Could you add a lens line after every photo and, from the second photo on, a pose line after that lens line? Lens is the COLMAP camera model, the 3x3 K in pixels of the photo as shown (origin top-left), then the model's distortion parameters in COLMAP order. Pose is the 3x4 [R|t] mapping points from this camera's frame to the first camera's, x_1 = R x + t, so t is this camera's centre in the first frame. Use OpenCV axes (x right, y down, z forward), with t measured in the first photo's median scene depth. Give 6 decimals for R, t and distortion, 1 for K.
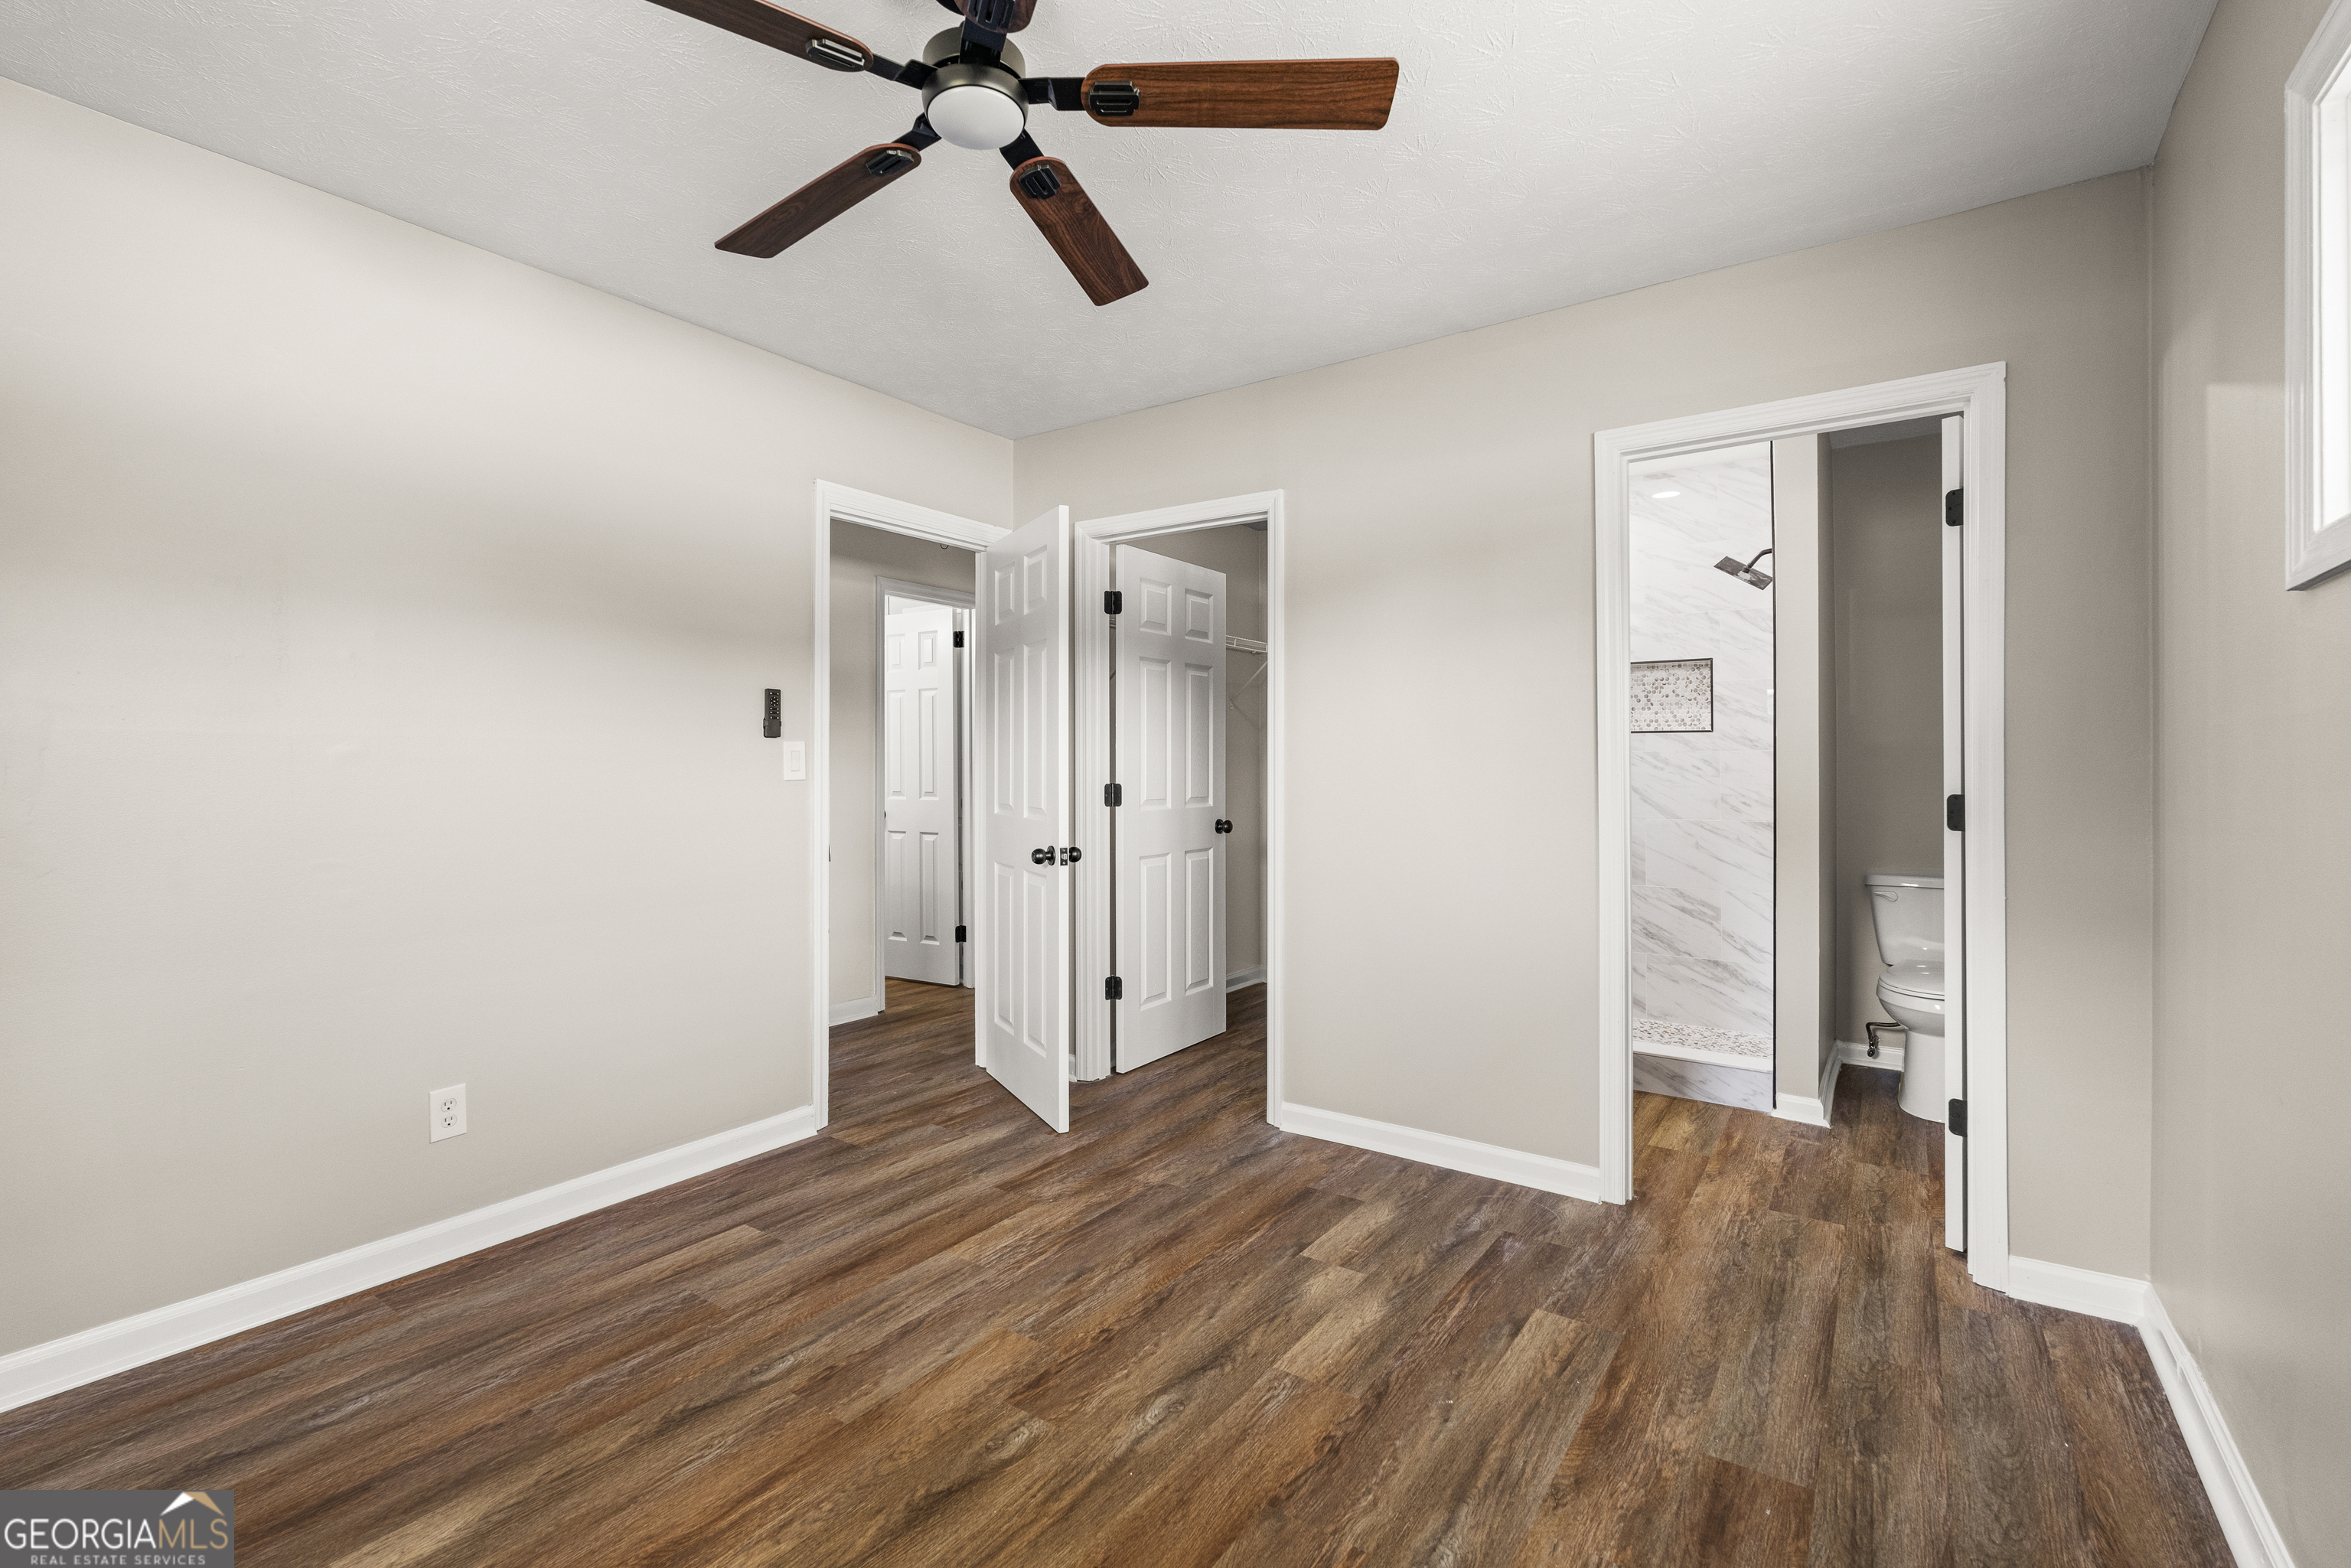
lens RADIAL K [[1070.4, 0, 1173.4], [0, 1070.4, 770.6], [0, 0, 1]] dist [-0.003347, -0.000287]
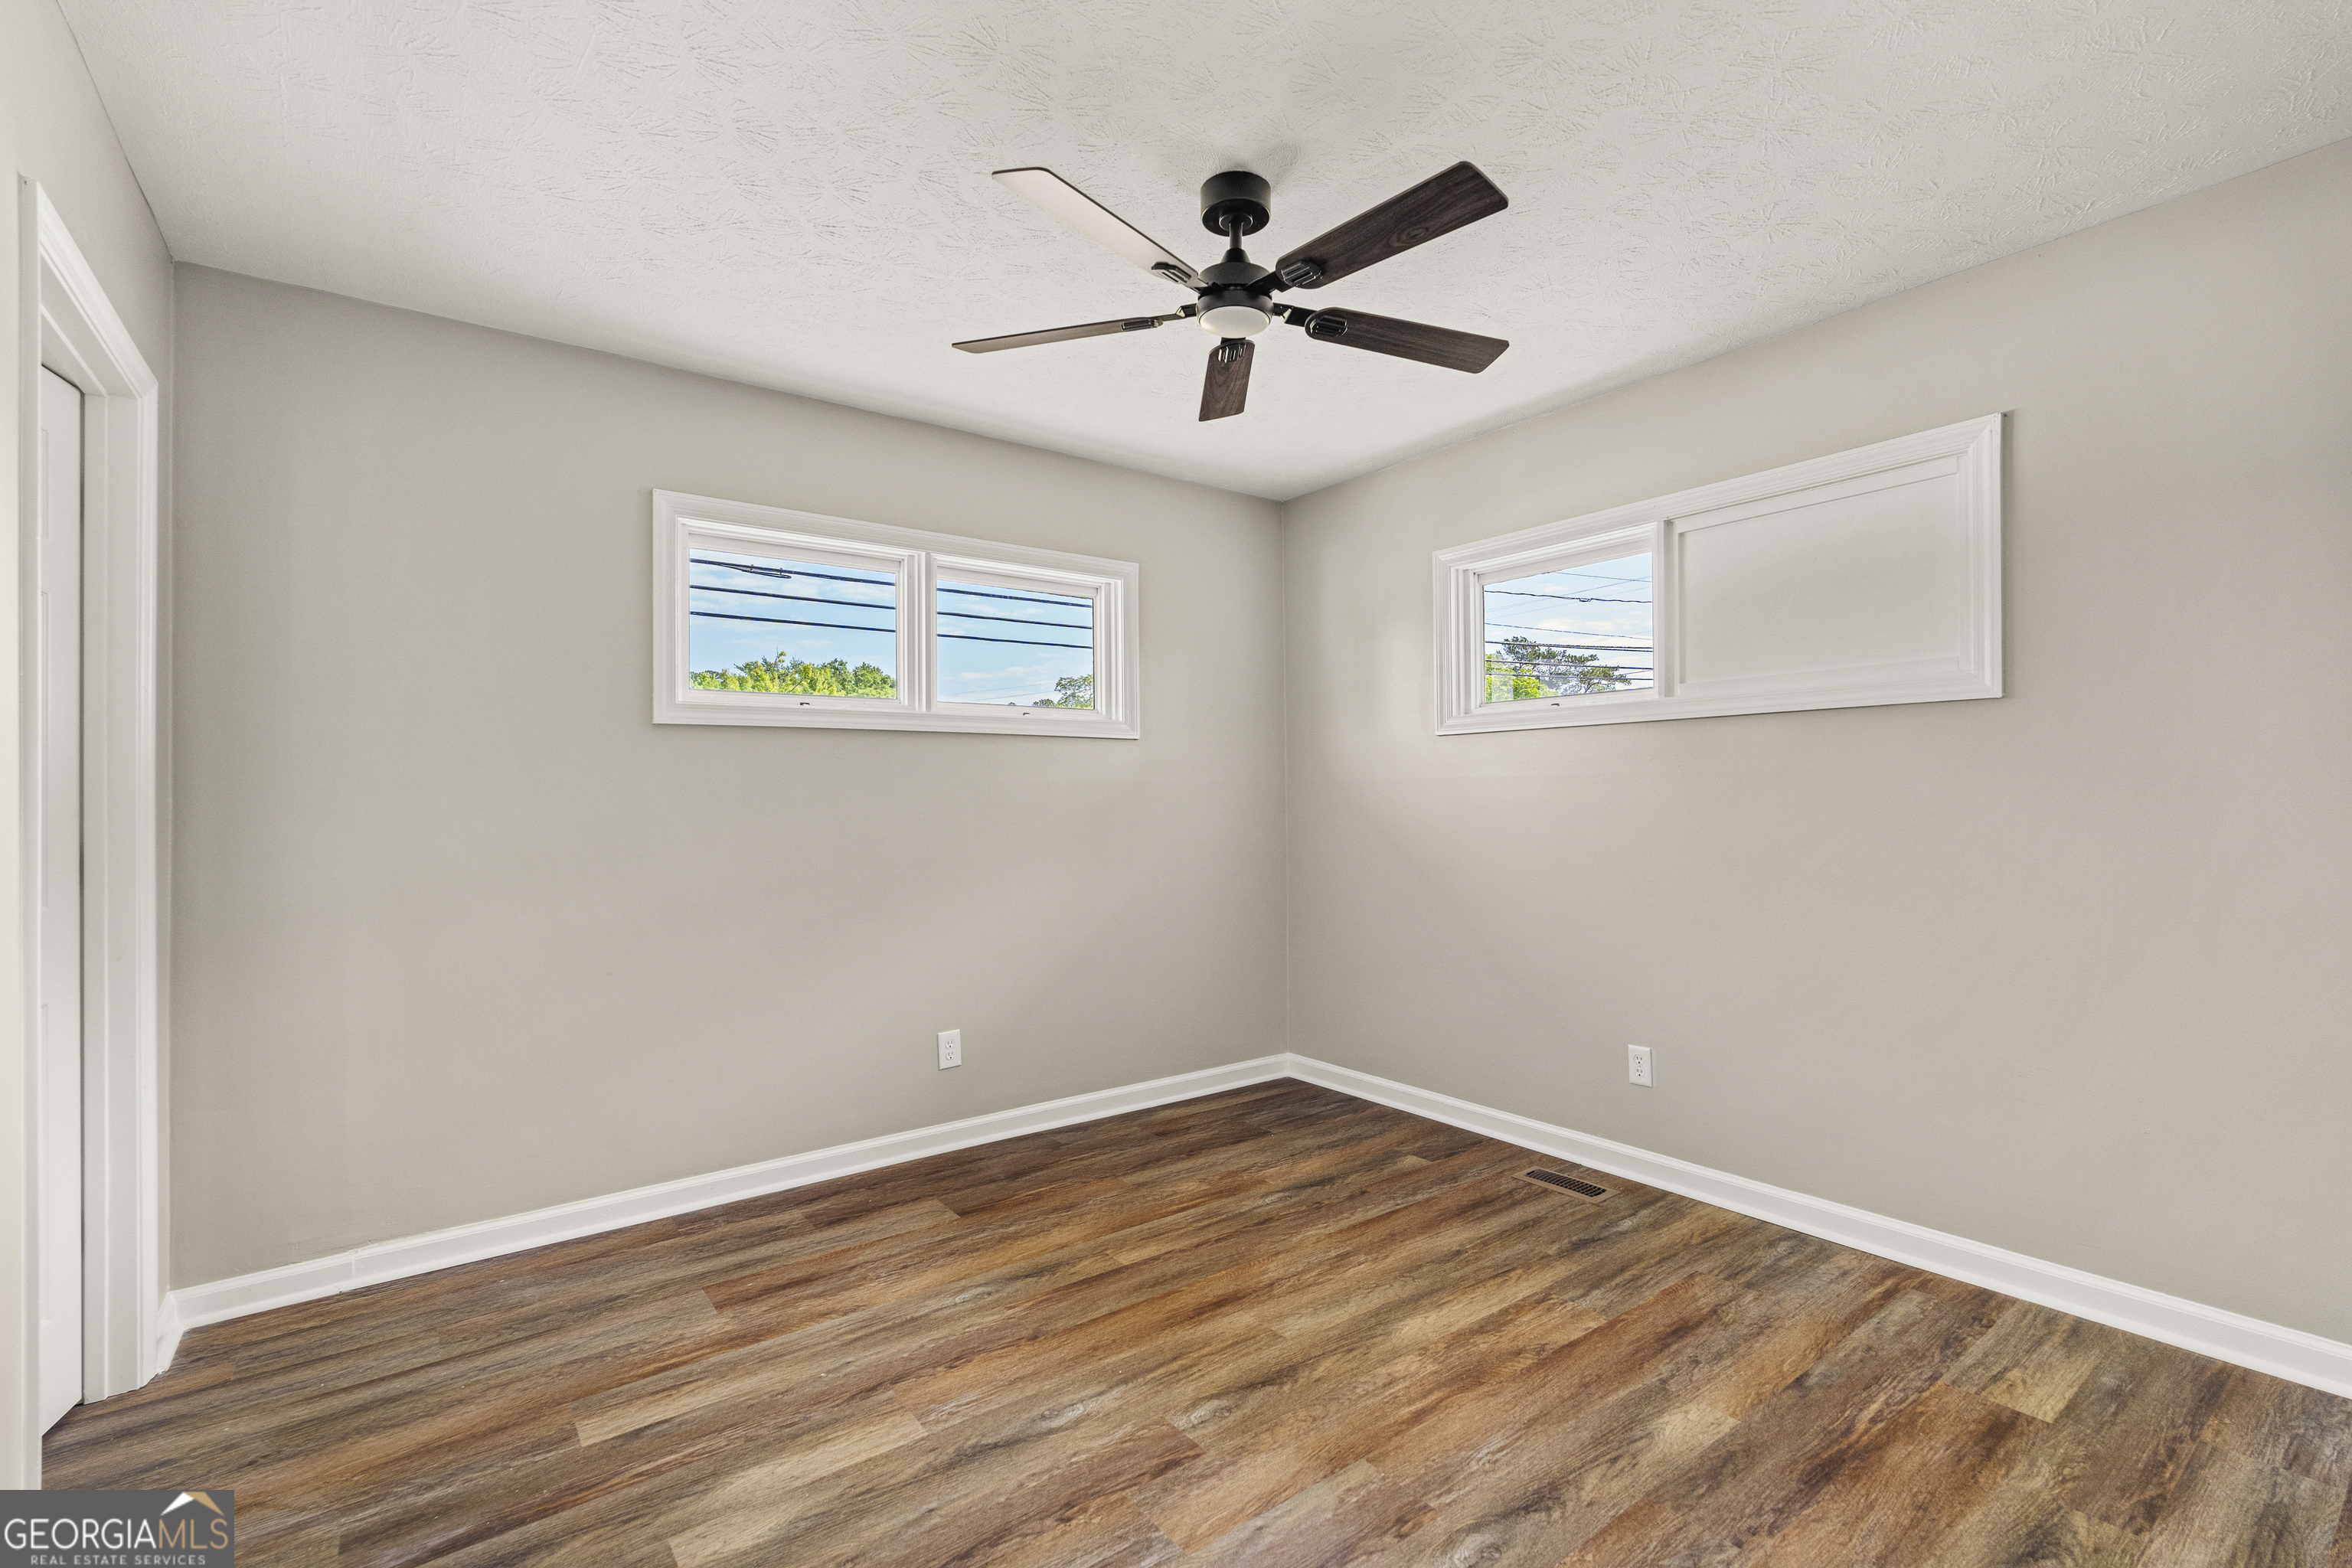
lens RADIAL K [[1036.4, 0, 1182.5], [0, 1036.4, 790.4], [0, 0, 1]] dist [-0.002757, -0.000310]
pose [[-0.954419, 0.011279, 0.298257, -0.437053], [0.011248, 0.999935, -0.001819, -0.013892], [-0.298258, 0.001619, -0.954484, 1.956085]]
